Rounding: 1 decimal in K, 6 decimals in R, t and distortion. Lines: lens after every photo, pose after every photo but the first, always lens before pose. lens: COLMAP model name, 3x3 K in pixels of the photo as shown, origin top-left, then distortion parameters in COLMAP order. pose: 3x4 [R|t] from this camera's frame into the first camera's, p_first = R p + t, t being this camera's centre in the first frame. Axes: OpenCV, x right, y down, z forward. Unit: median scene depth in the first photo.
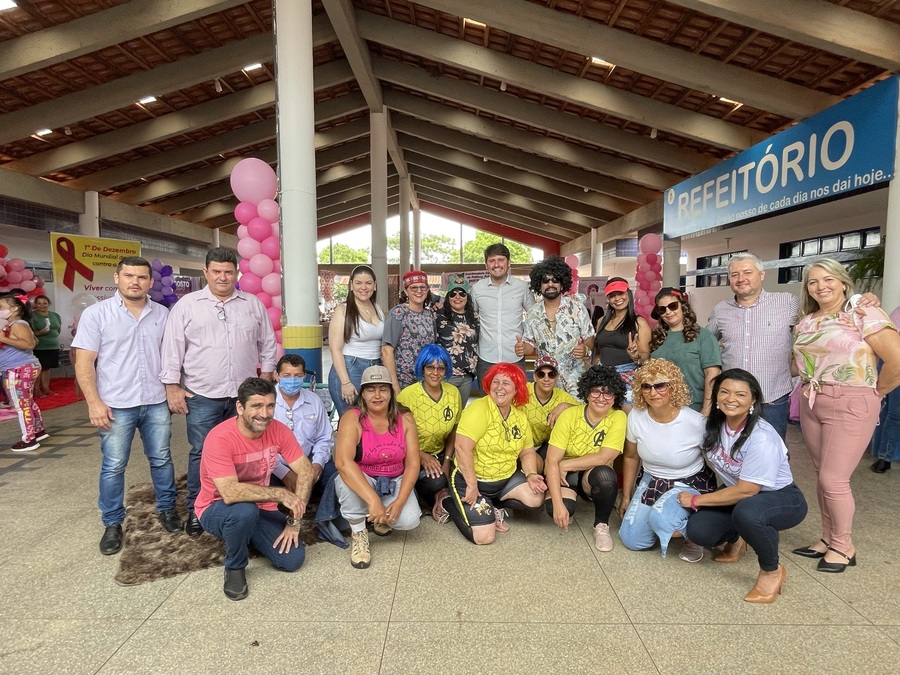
lens RADIAL K [[498.3, 0, 450.0], [0, 498.3, 339.5], [0, 0, 1]] dist [0.000784, 0.000684]
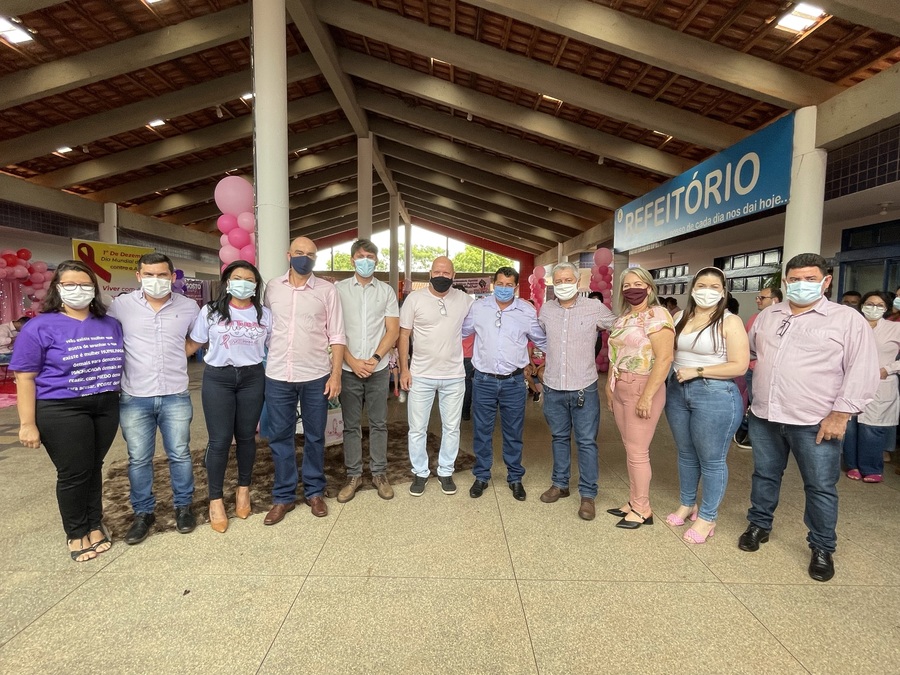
lens RADIAL K [[441.7, 0, 447.1], [0, 441.7, 338.3], [0, 0, 1]] dist [0.002699, -0.000576]
pose [[0.999875, 0.013770, 0.007789, 0.055714], [-0.013745, 0.999900, -0.003375, 0.003219], [-0.007835, 0.003267, 0.999964, -0.010751]]
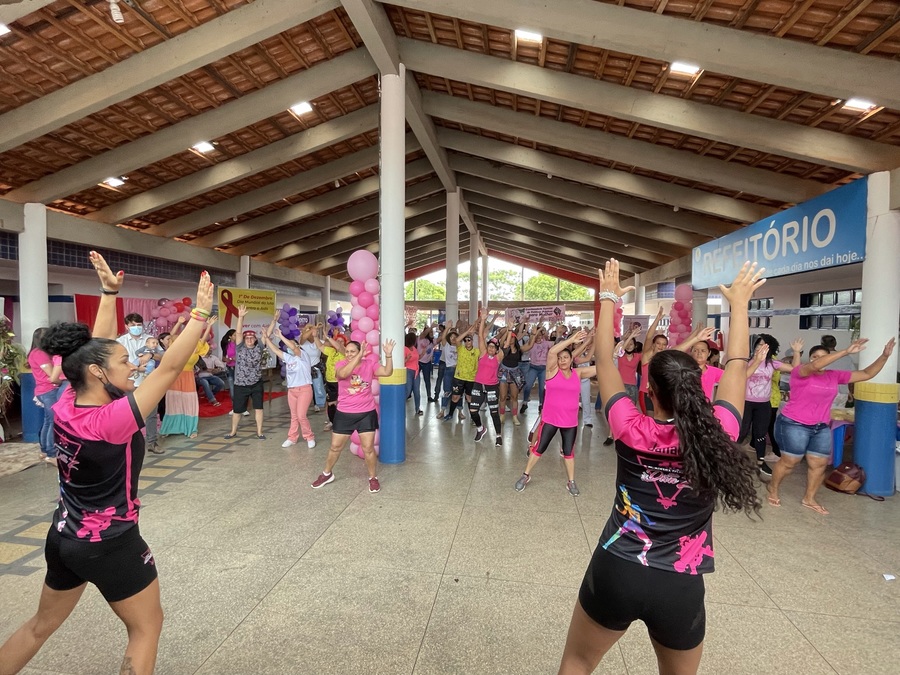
lens RADIAL K [[433.0, 0, 449.4], [0, 433.0, 341.4], [0, 0, 1]] dist [0.004842, -0.001260]
pose [[0.988476, 0.015912, -0.150542, 0.027849], [-0.022230, 0.998937, -0.040378, -0.034818], [0.149739, 0.043260, 0.987779, -0.116499]]
